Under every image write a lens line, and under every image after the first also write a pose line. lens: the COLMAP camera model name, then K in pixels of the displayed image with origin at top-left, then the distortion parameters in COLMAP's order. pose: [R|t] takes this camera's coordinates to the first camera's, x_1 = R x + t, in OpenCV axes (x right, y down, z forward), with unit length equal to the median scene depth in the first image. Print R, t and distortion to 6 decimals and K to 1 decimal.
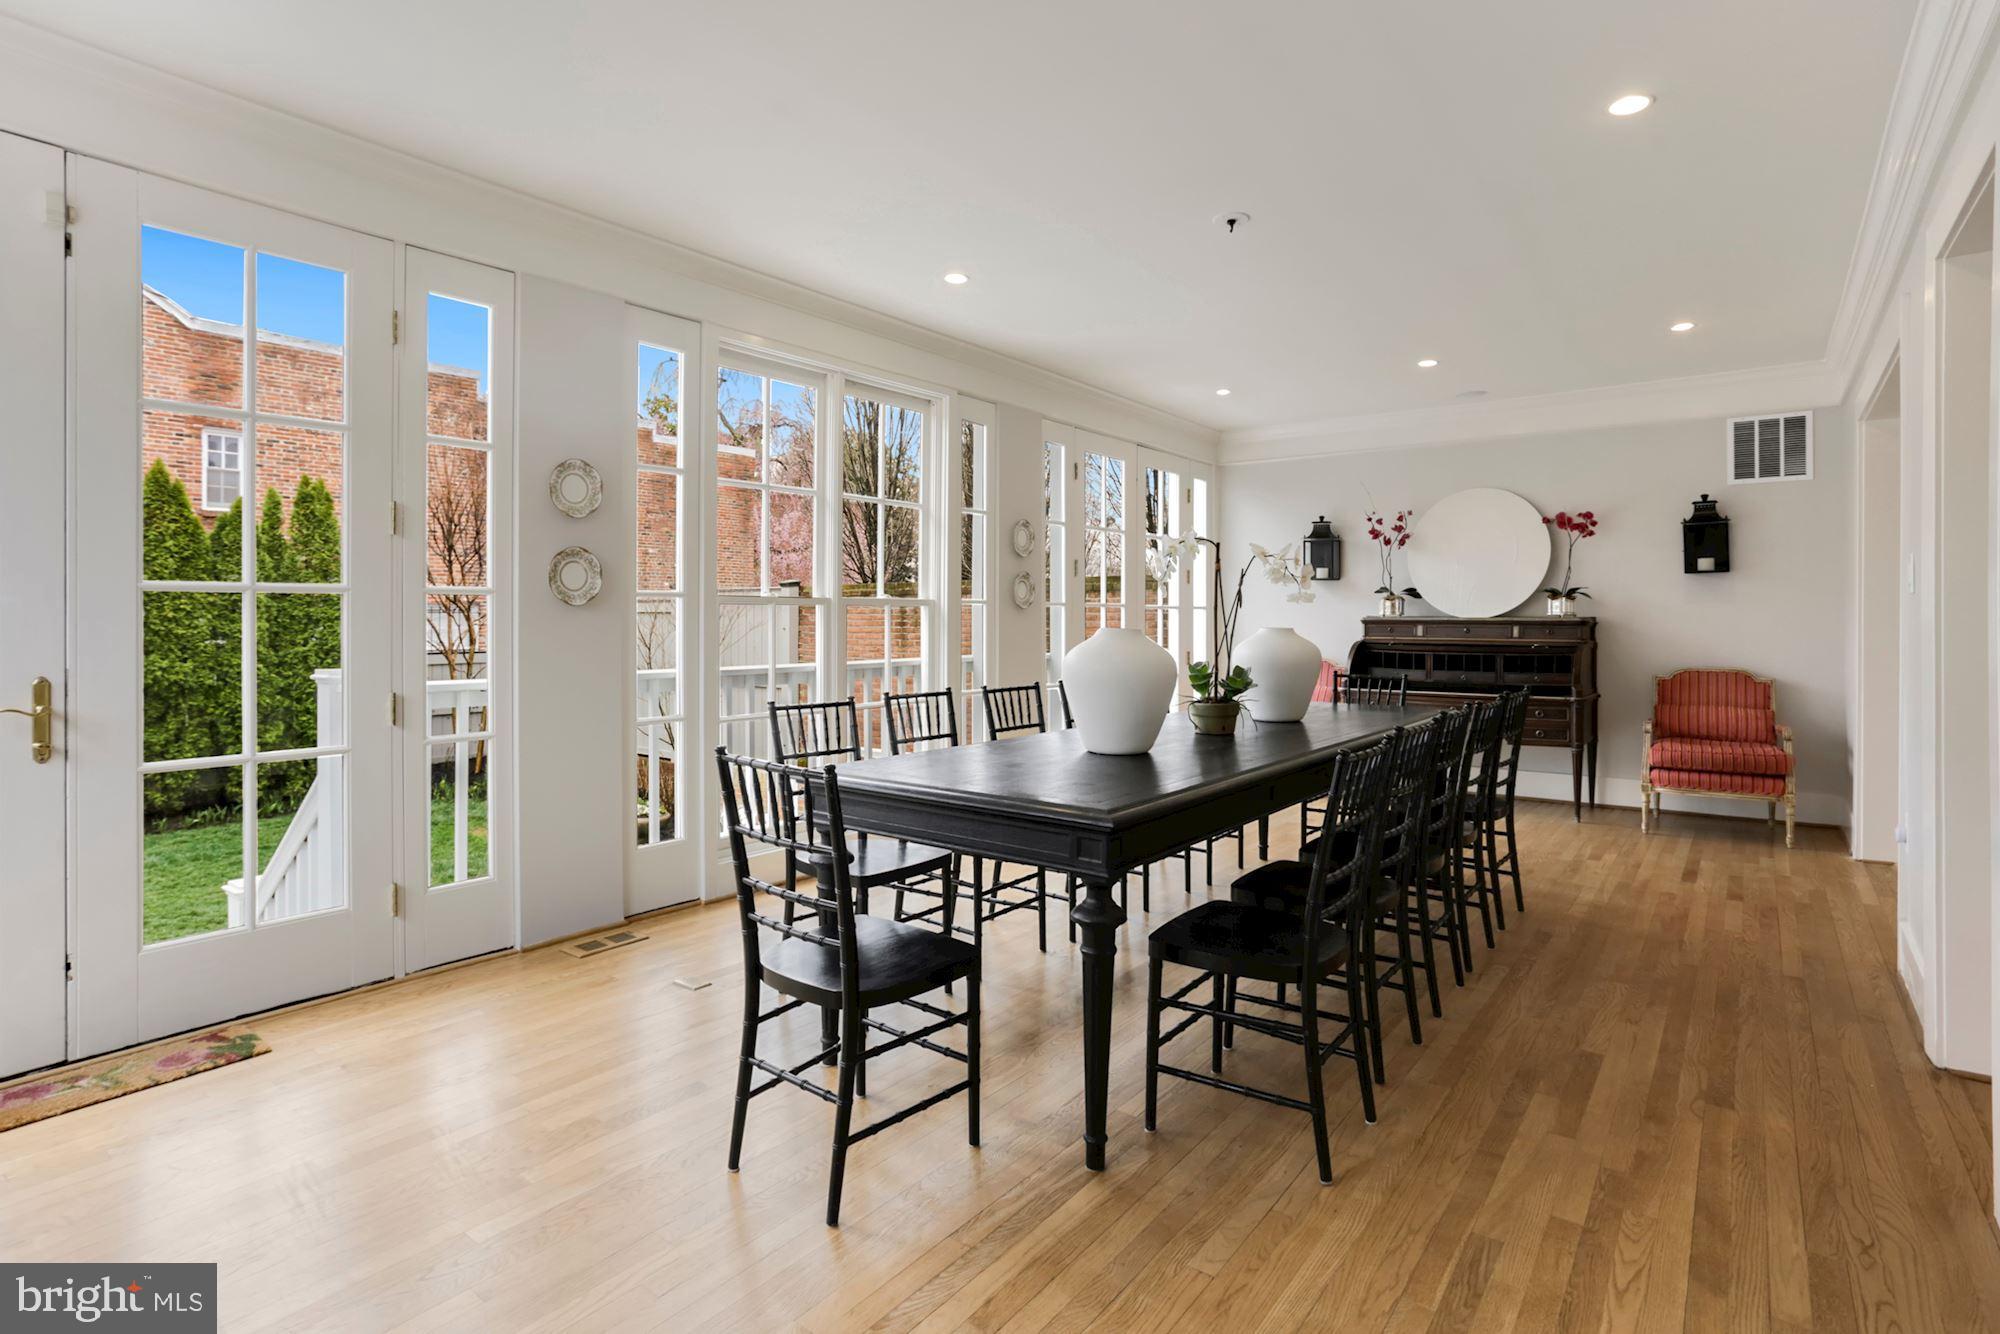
lens RADIAL K [[990.5, 0, 992.5], [0, 990.5, 614.7], [0, 0, 1]] dist [-0.002612, 0.002075]
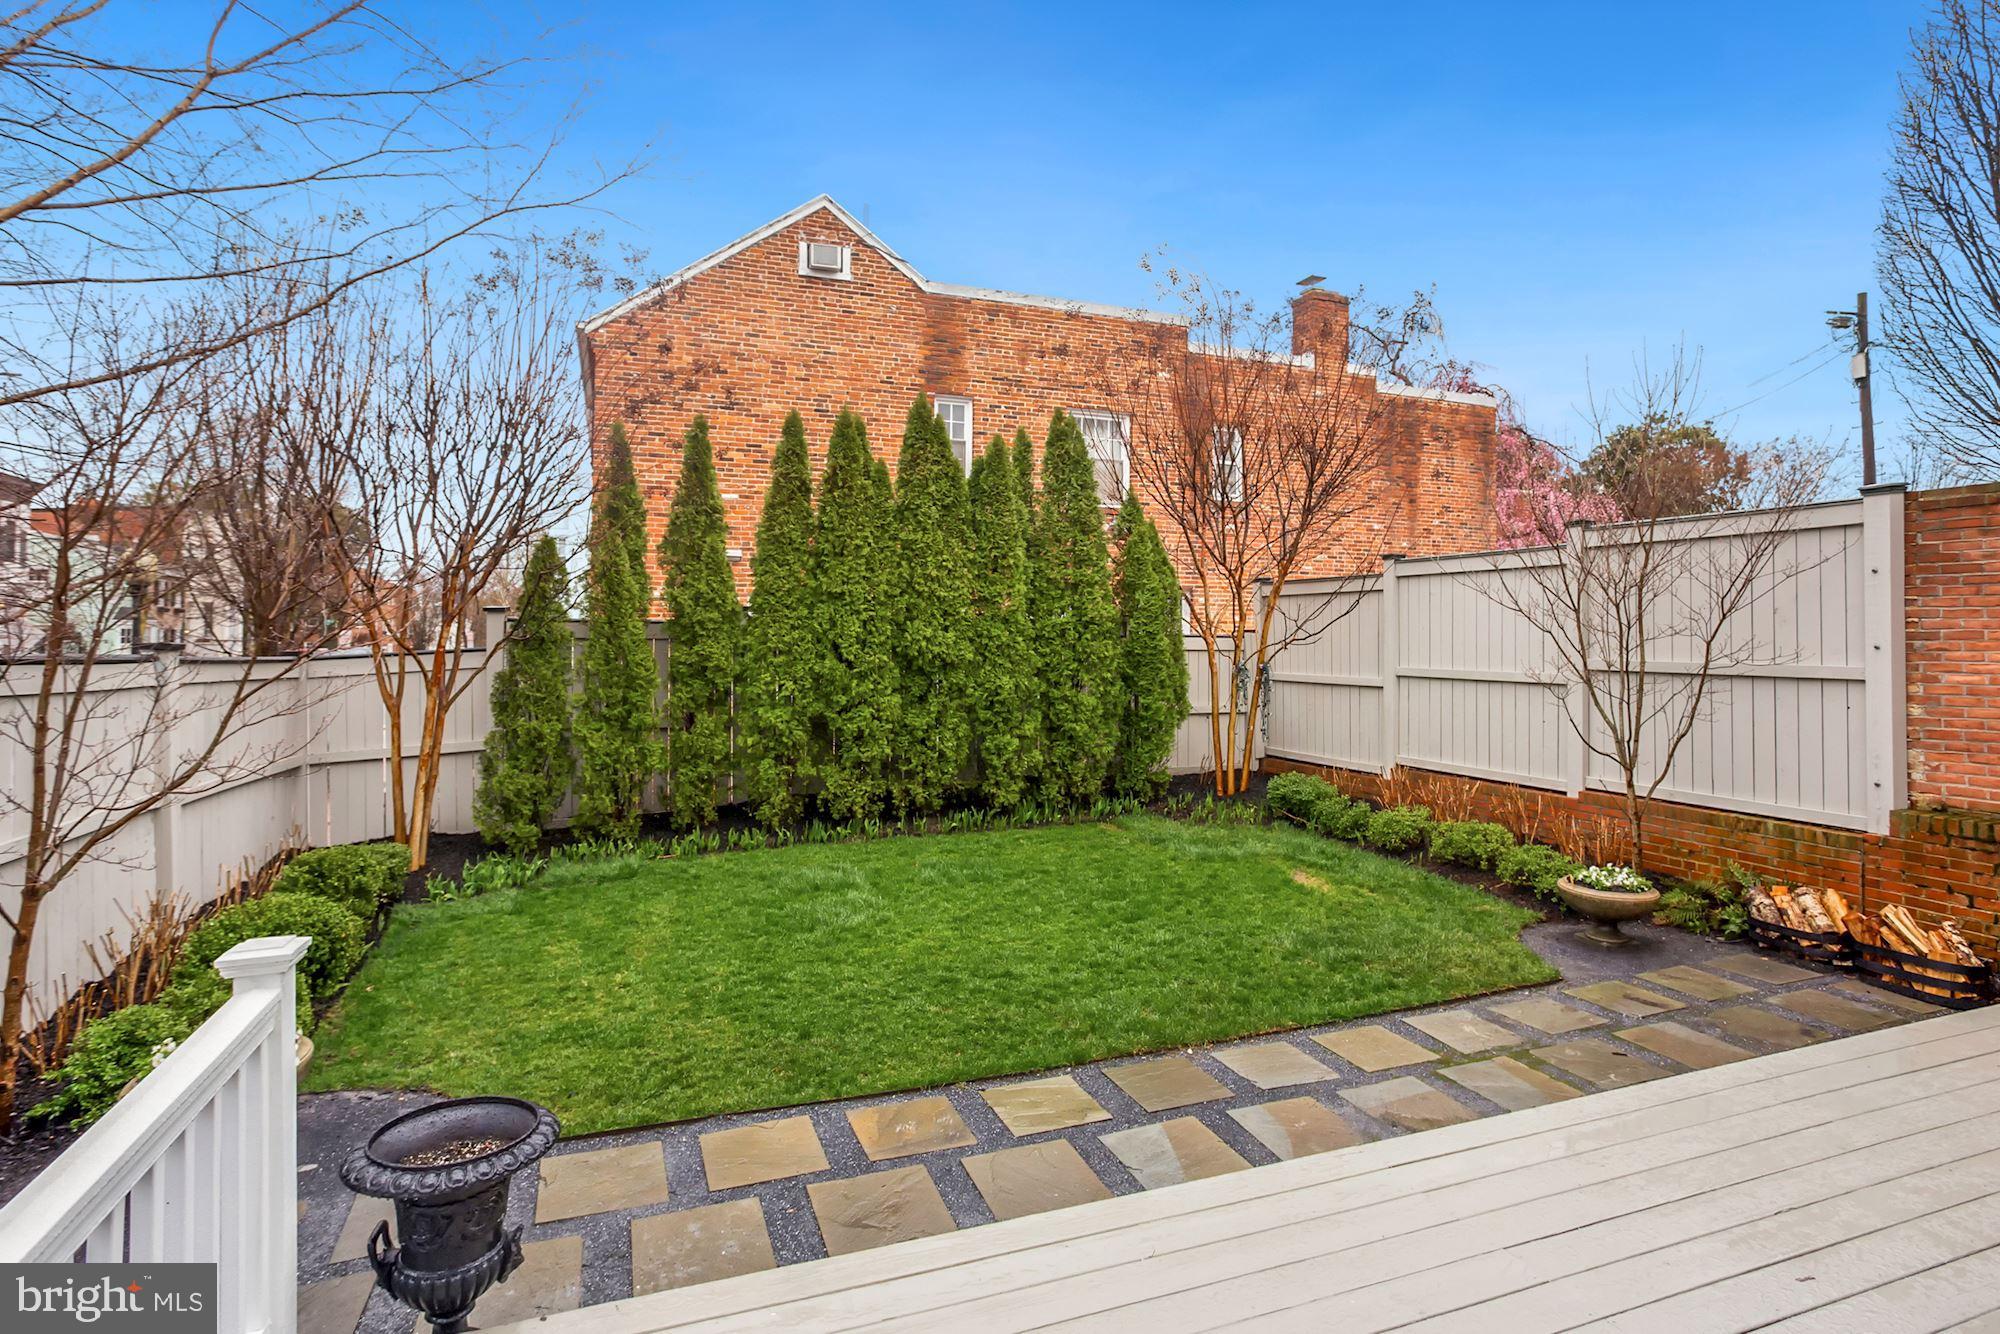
lens RADIAL K [[975.9, 0, 996.9], [0, 975.9, 652.8], [0, 0, 1]] dist [-0.002901, -0.000146]
pose [[0.854212, 0.014097, -0.519734, -0.350225], [-0.011594, 0.999900, 0.008066, 0.057794], [0.519795, -0.000865, 0.854290, 0.320767]]
